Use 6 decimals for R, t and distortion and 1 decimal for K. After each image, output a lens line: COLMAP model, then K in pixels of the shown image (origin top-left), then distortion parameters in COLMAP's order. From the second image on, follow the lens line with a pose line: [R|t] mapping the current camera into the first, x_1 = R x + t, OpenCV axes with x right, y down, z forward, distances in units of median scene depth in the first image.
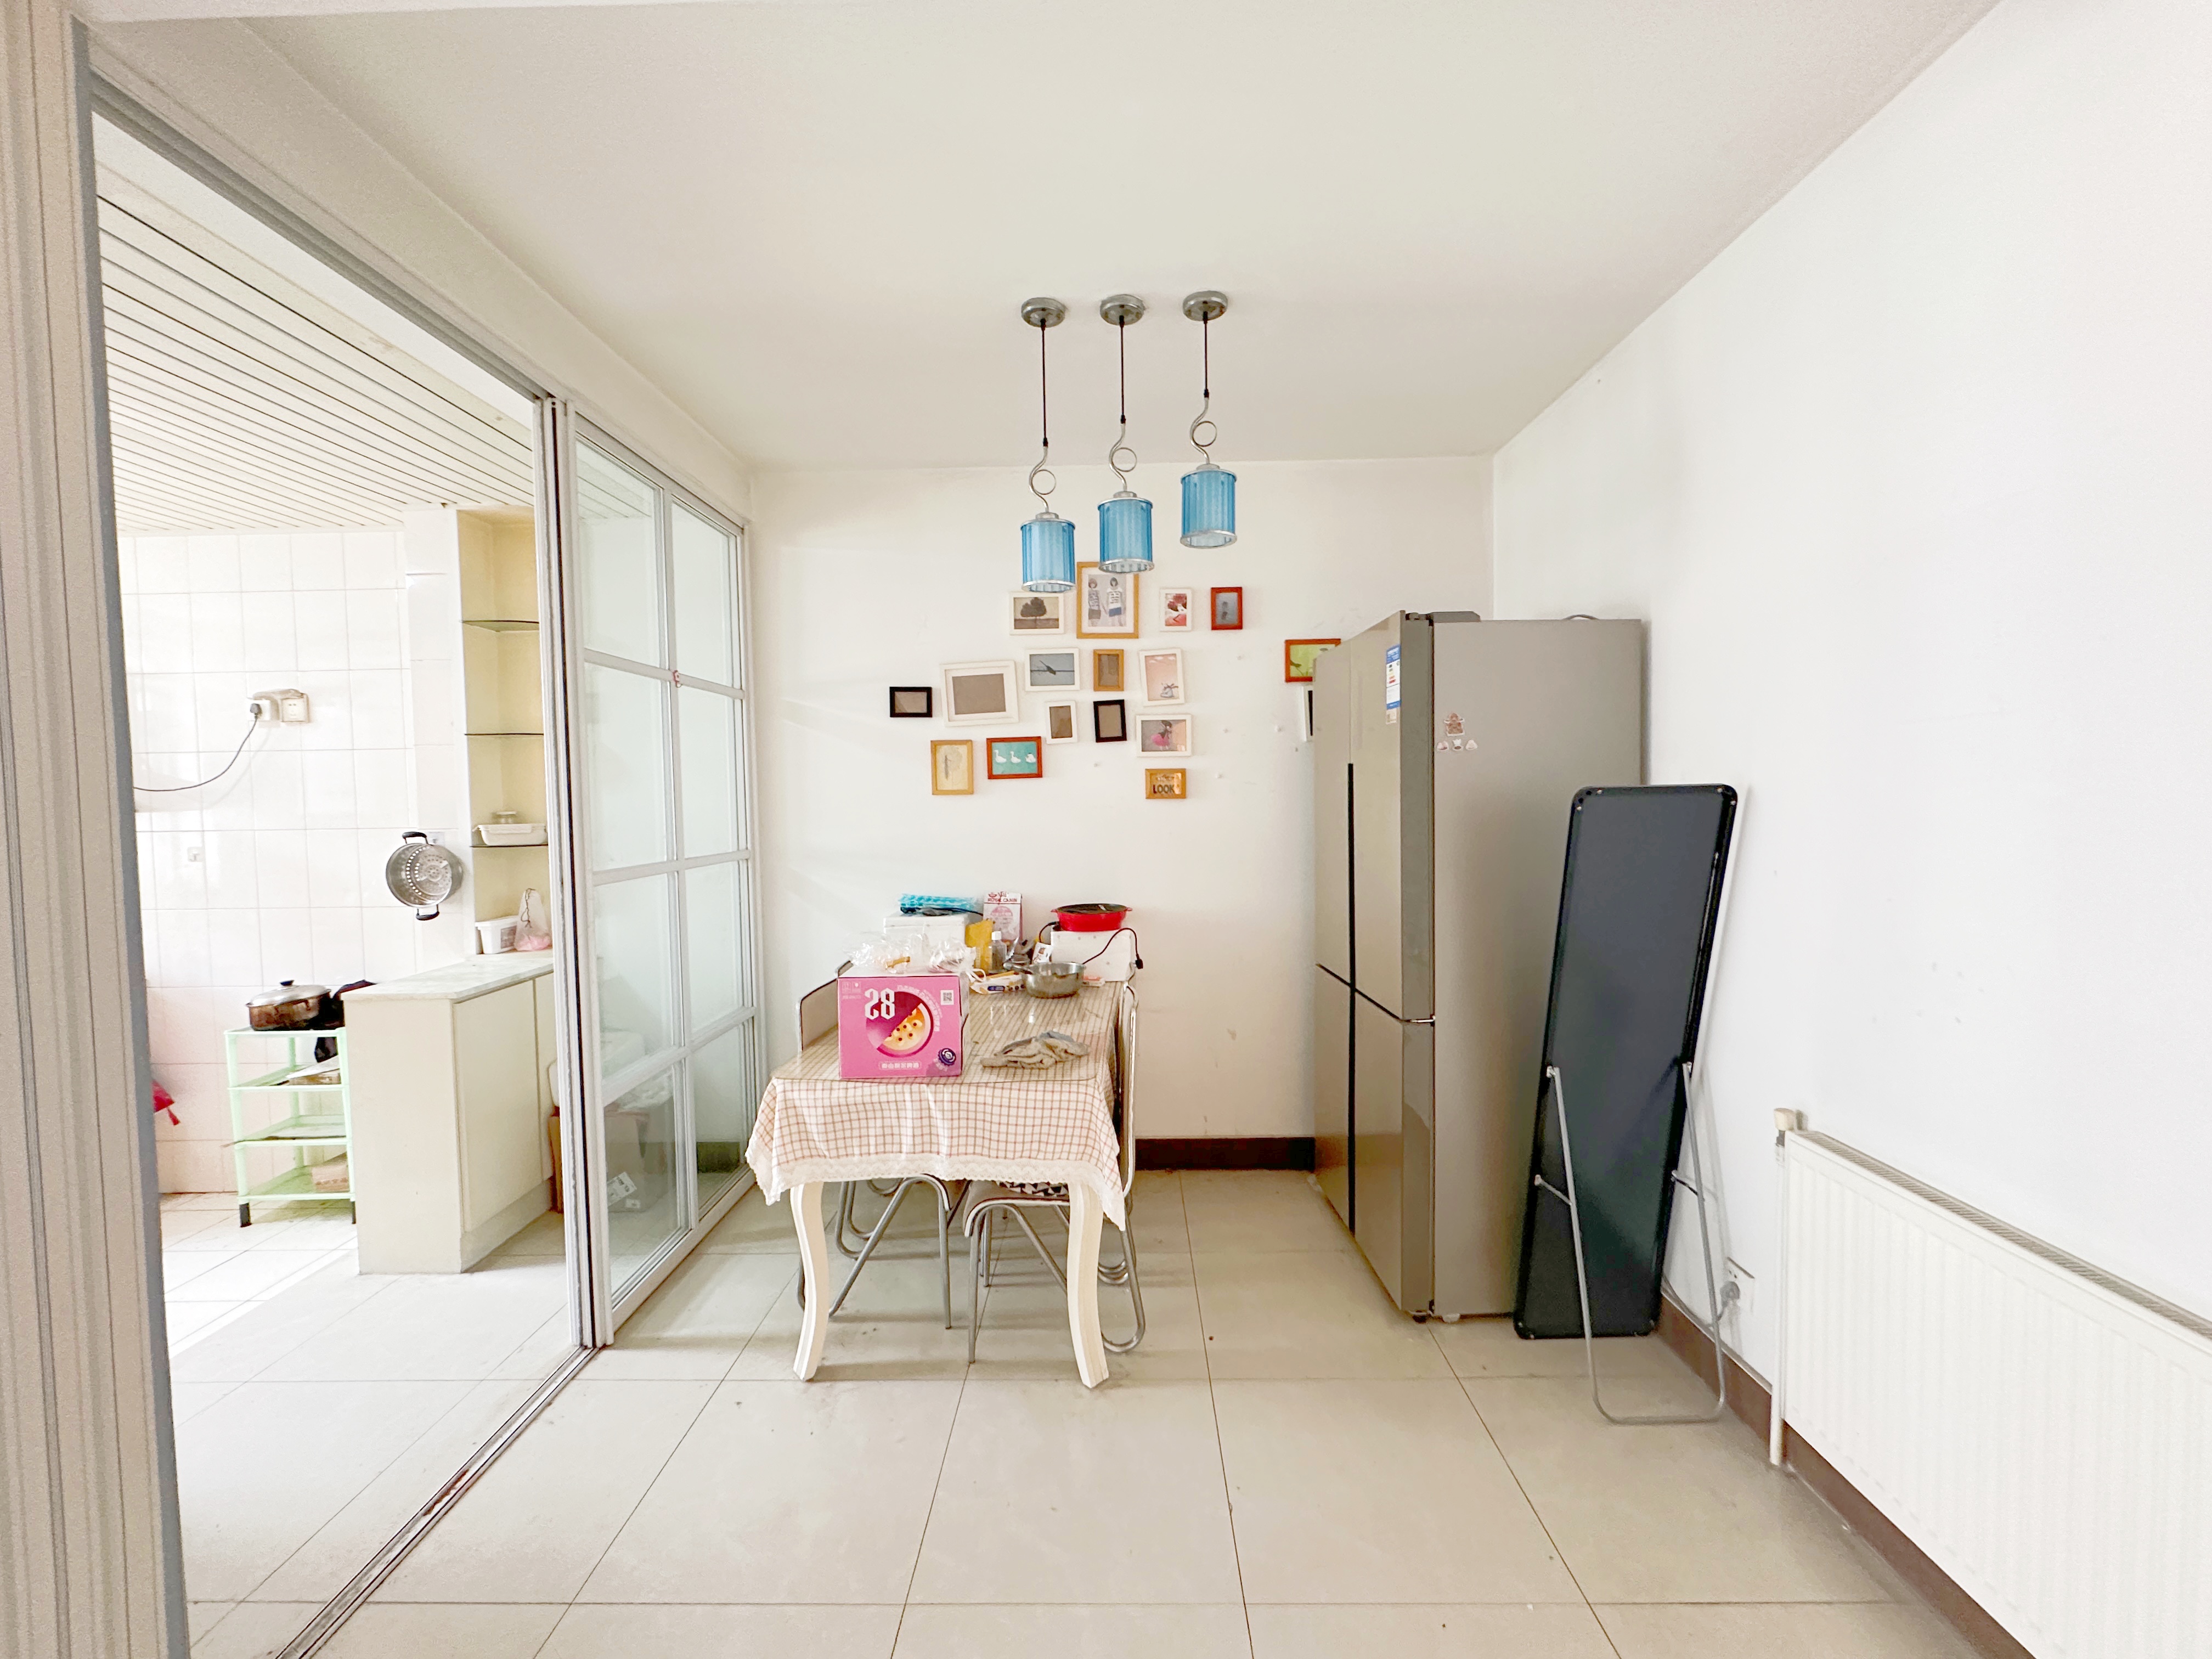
lens RADIAL K [[880.5, 0, 1114.6], [0, 880.5, 822.4], [0, 0, 1]] dist [-0.001094, -0.000249]
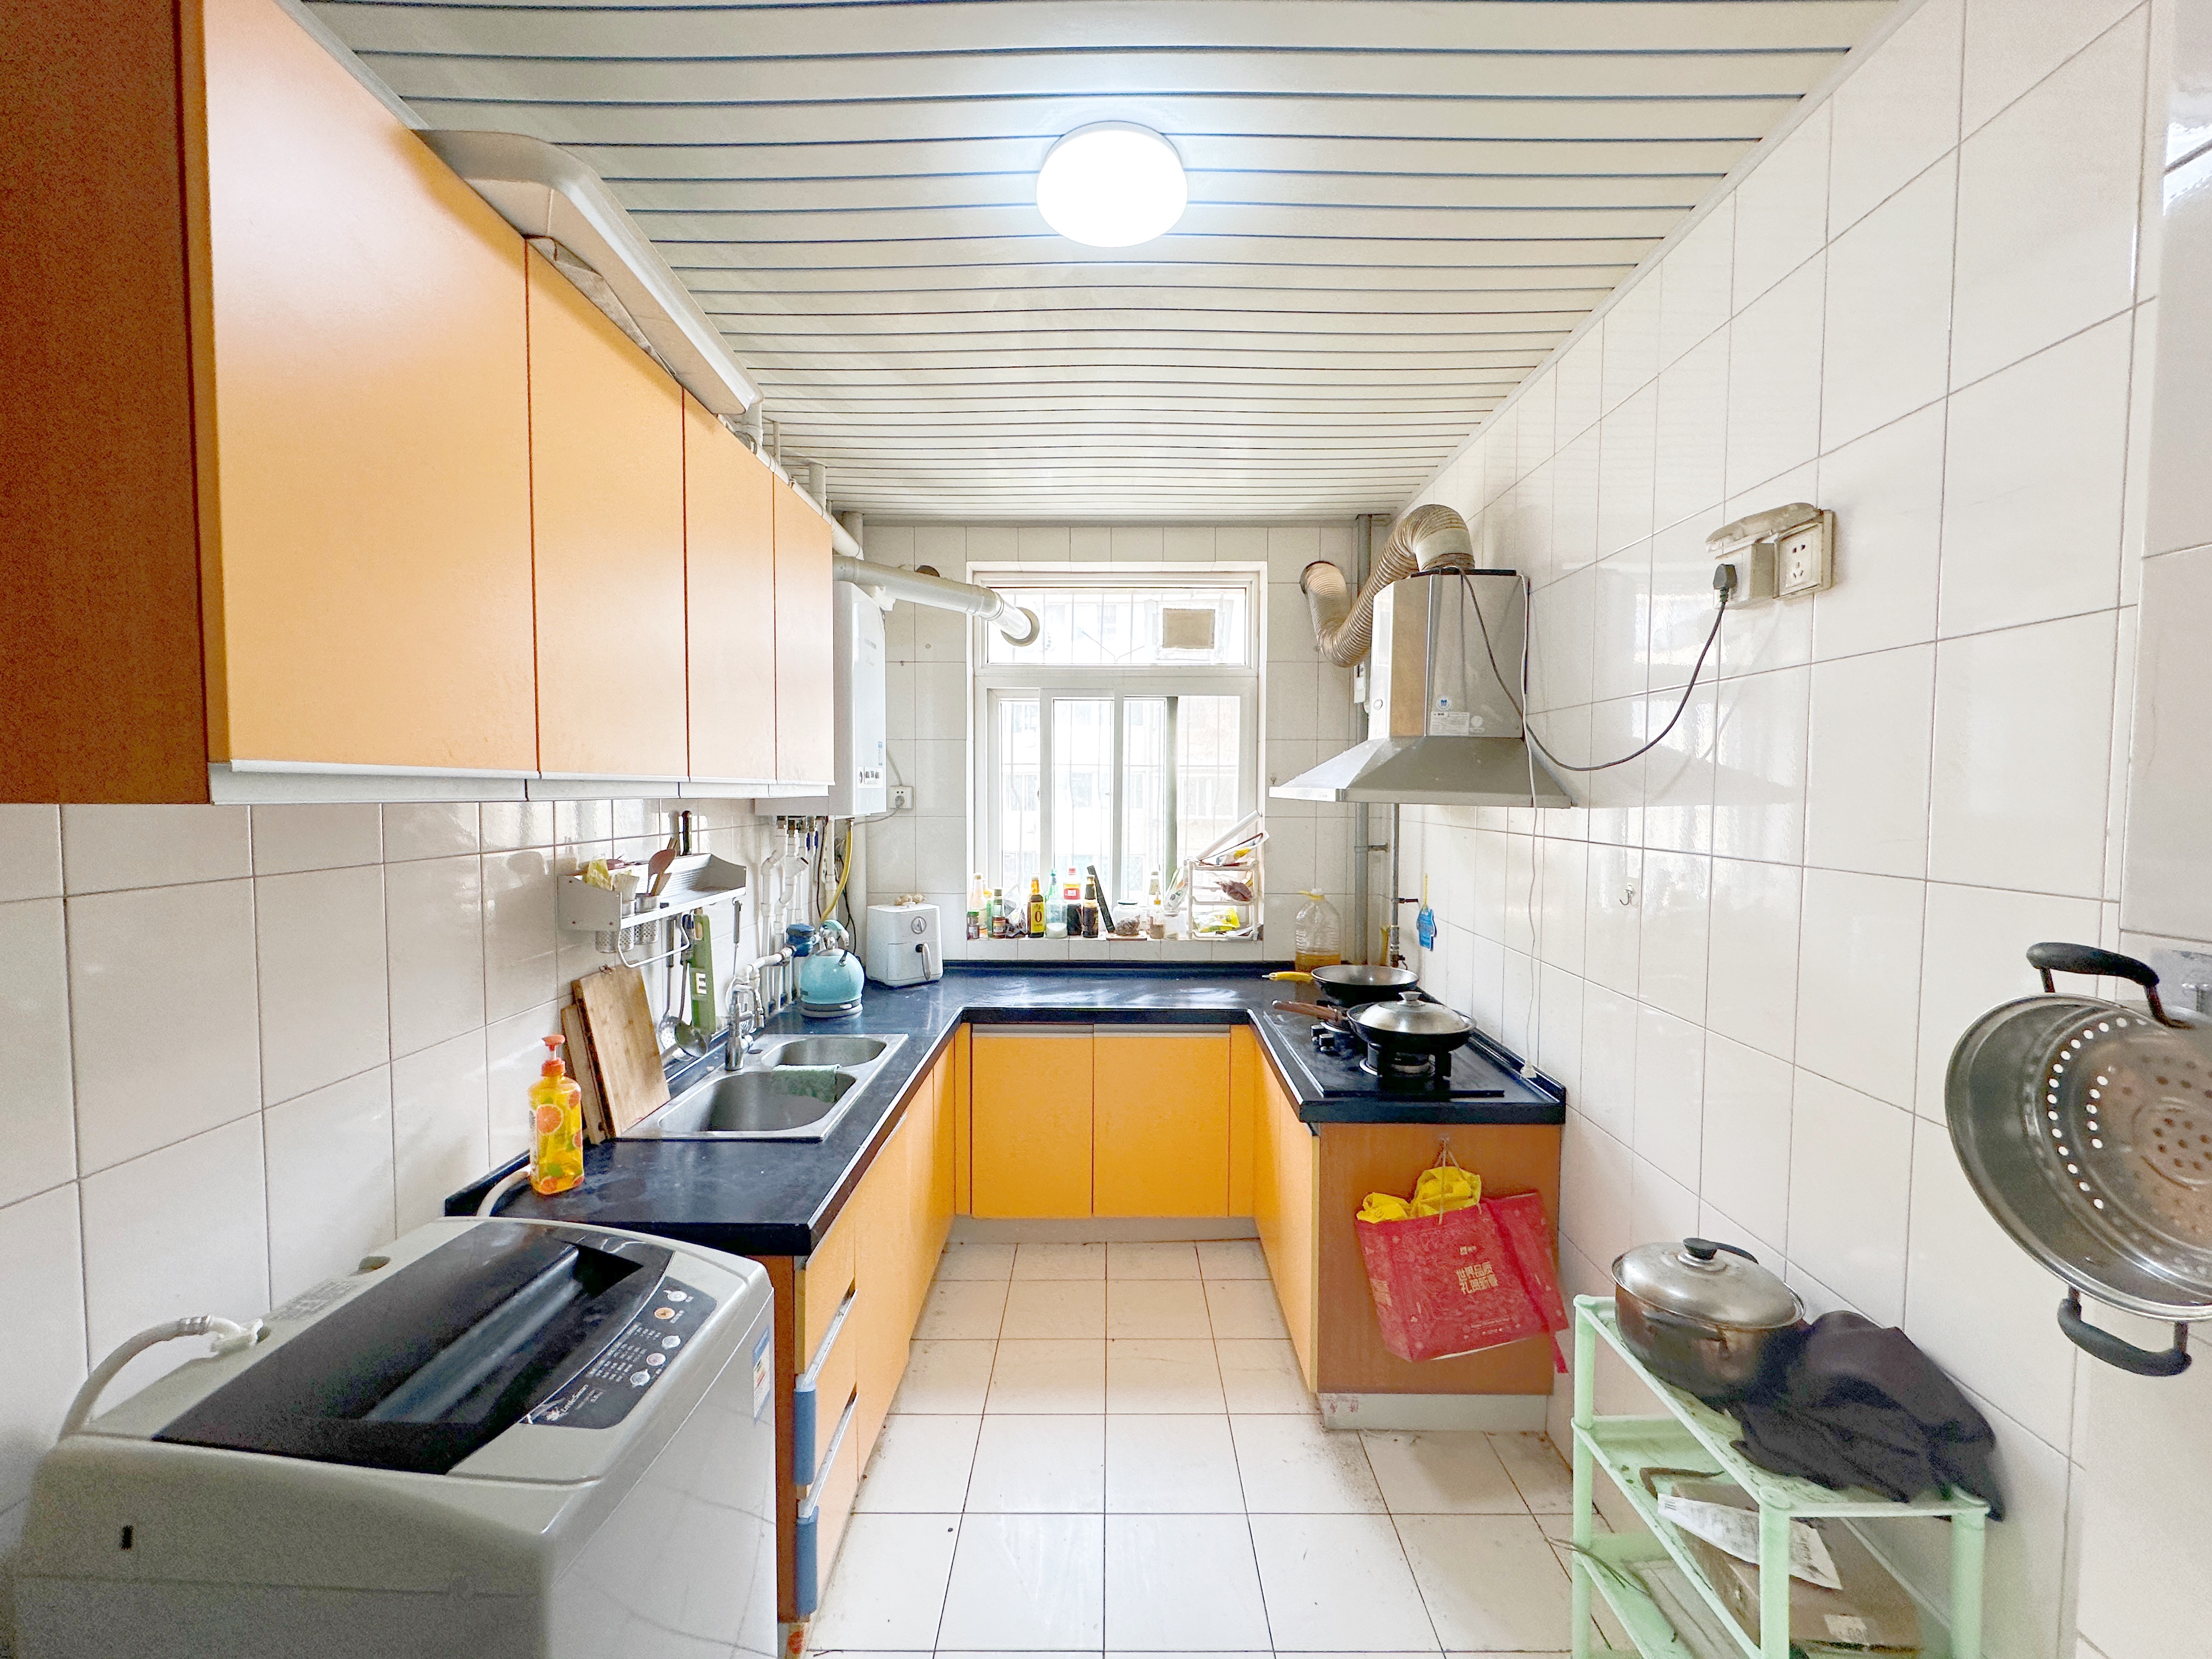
lens RADIAL K [[880.5, 0, 1112.0], [0, 880.5, 826.1], [0, 0, 1]] dist [-0.001094, -0.000249]
pose [[0.002291, 0.065084, -0.997877, -0.541834], [-0.038592, 0.997142, 0.064948, -0.024354], [0.999252, 0.038361, 0.004796, 0.703921]]
